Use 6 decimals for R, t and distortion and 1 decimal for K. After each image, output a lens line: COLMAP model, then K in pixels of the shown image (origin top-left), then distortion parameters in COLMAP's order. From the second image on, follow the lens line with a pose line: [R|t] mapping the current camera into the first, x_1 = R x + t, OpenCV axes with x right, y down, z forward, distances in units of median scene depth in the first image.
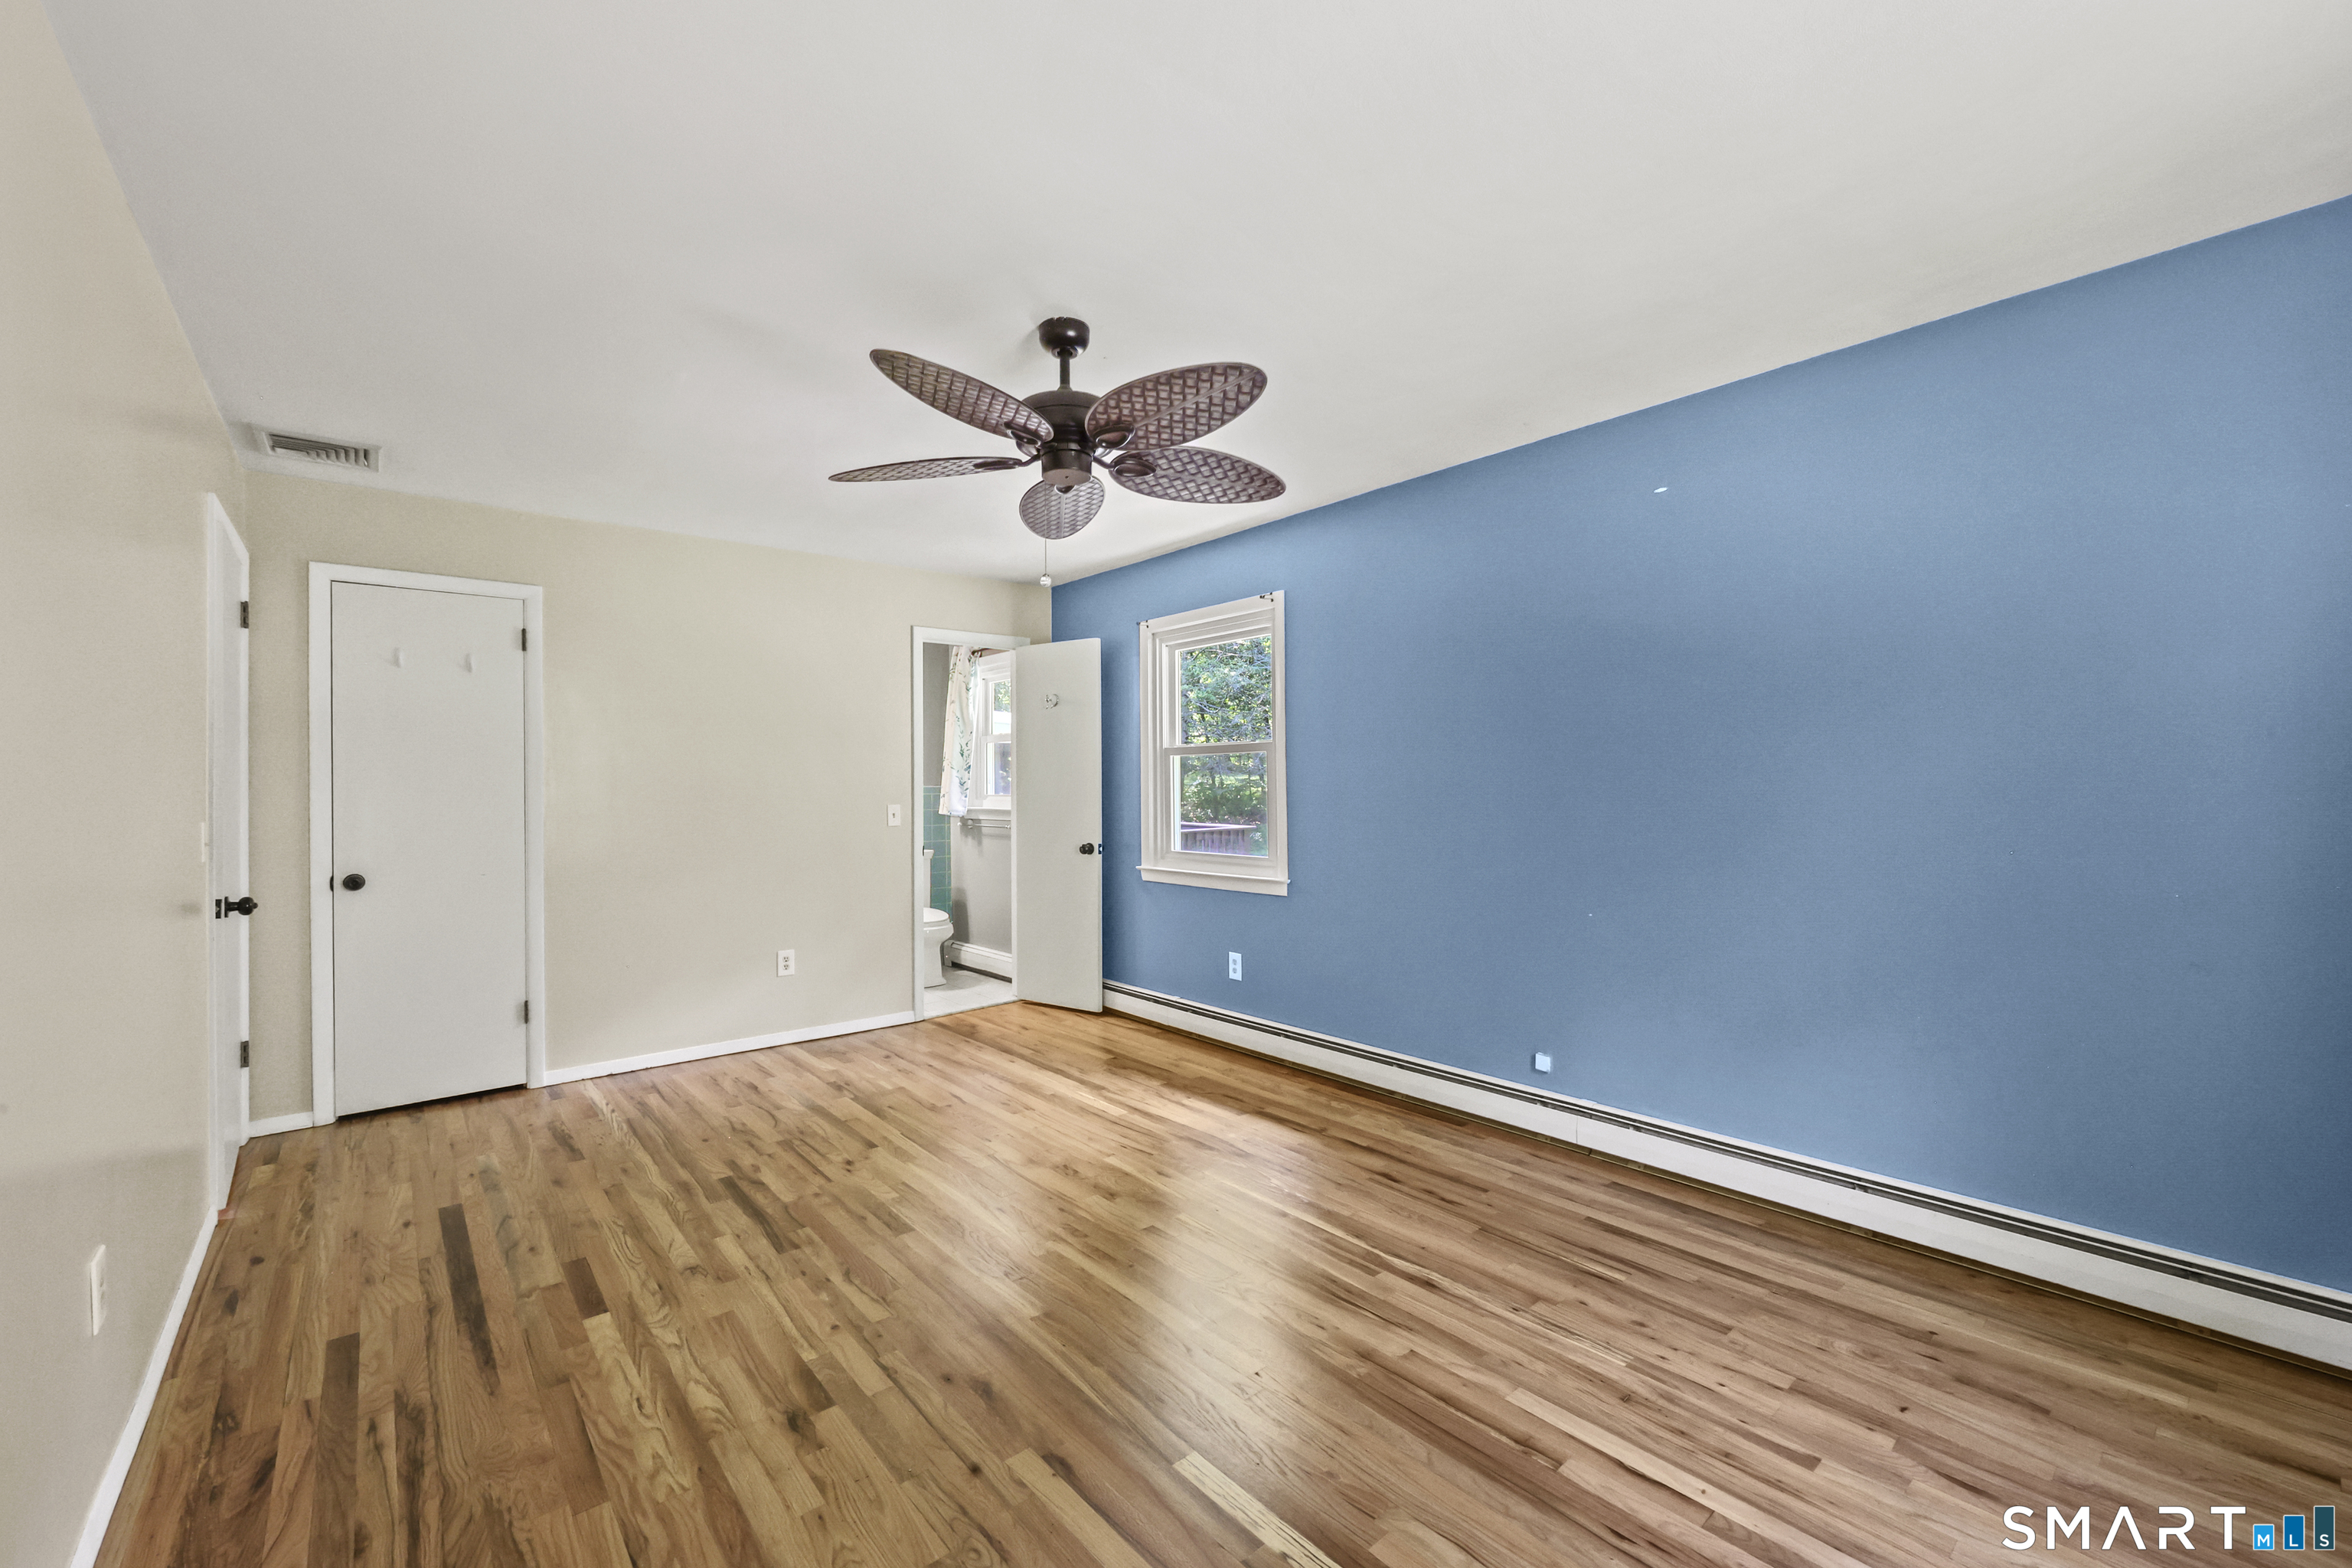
lens RADIAL K [[958.6, 0, 1182.8], [0, 958.6, 764.0], [0, 0, 1]] dist [-0.002798, 0.000895]
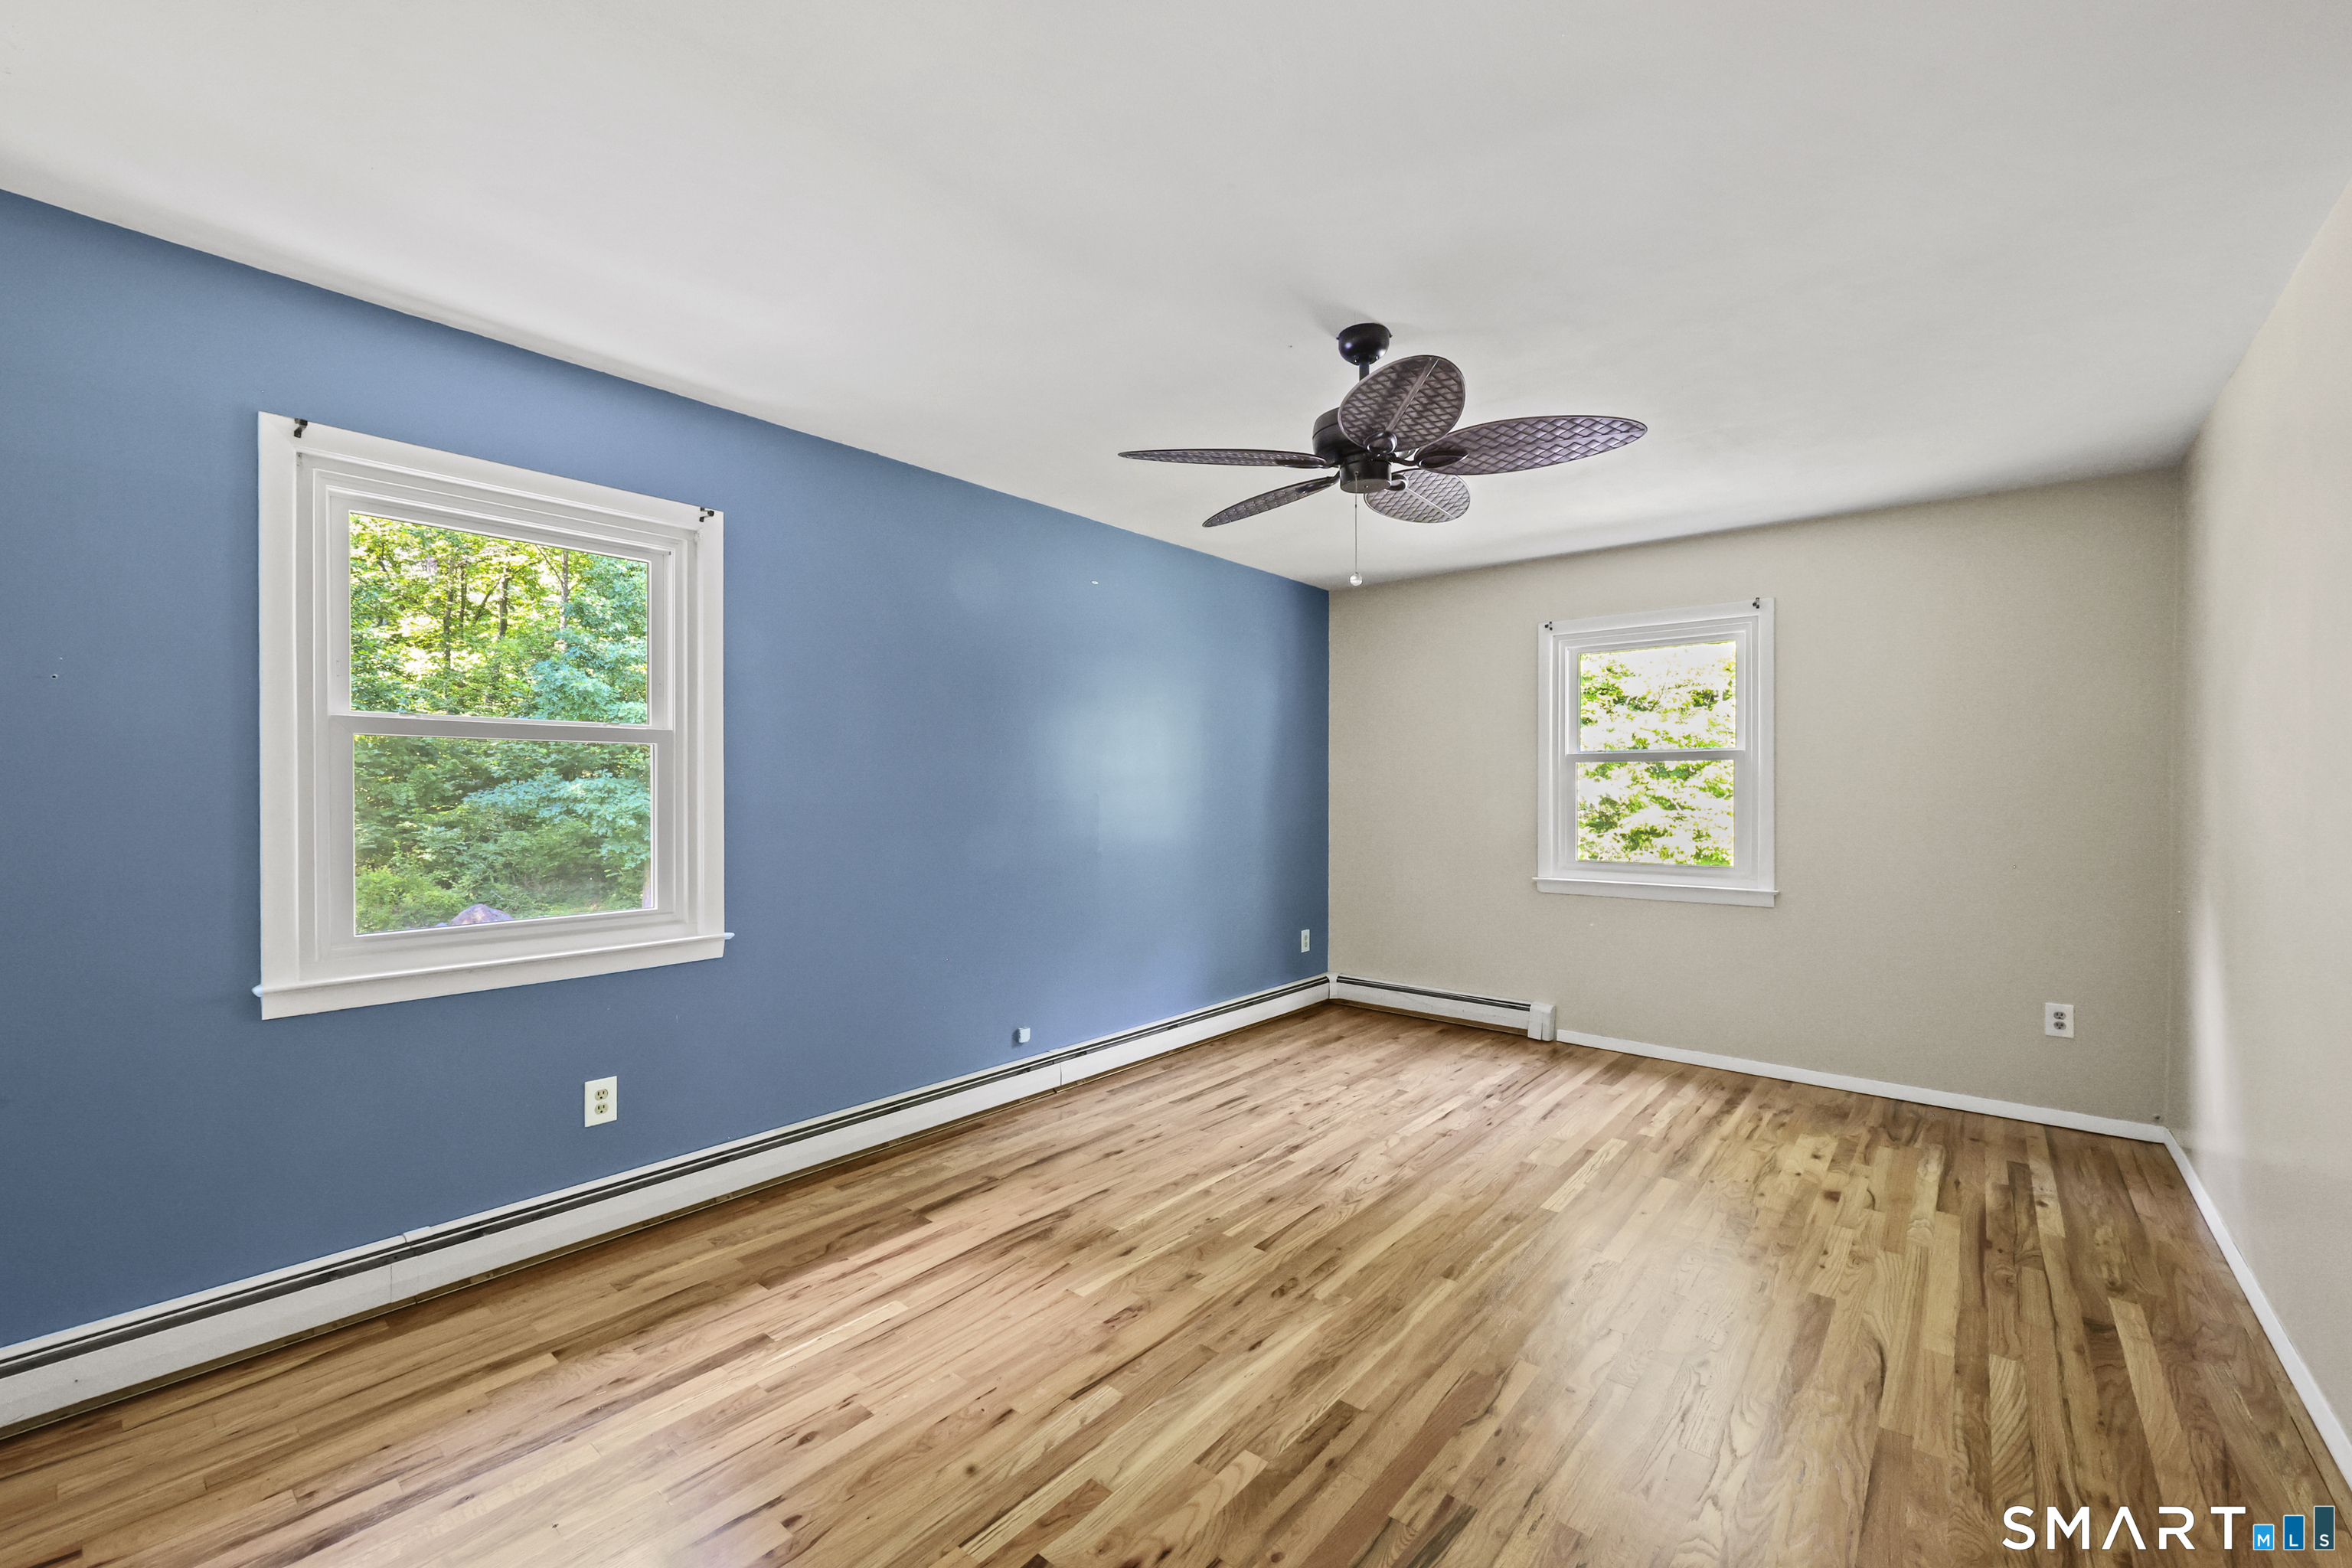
lens RADIAL K [[958.6, 0, 1163.2], [0, 958.6, 788.7], [0, 0, 1]] dist [-0.002798, 0.000895]
pose [[-0.160012, 0.011169, 0.987052, -0.893187], [-0.017314, 0.999750, -0.014120, 0.028869], [-0.986963, -0.019349, -0.159778, 1.141655]]
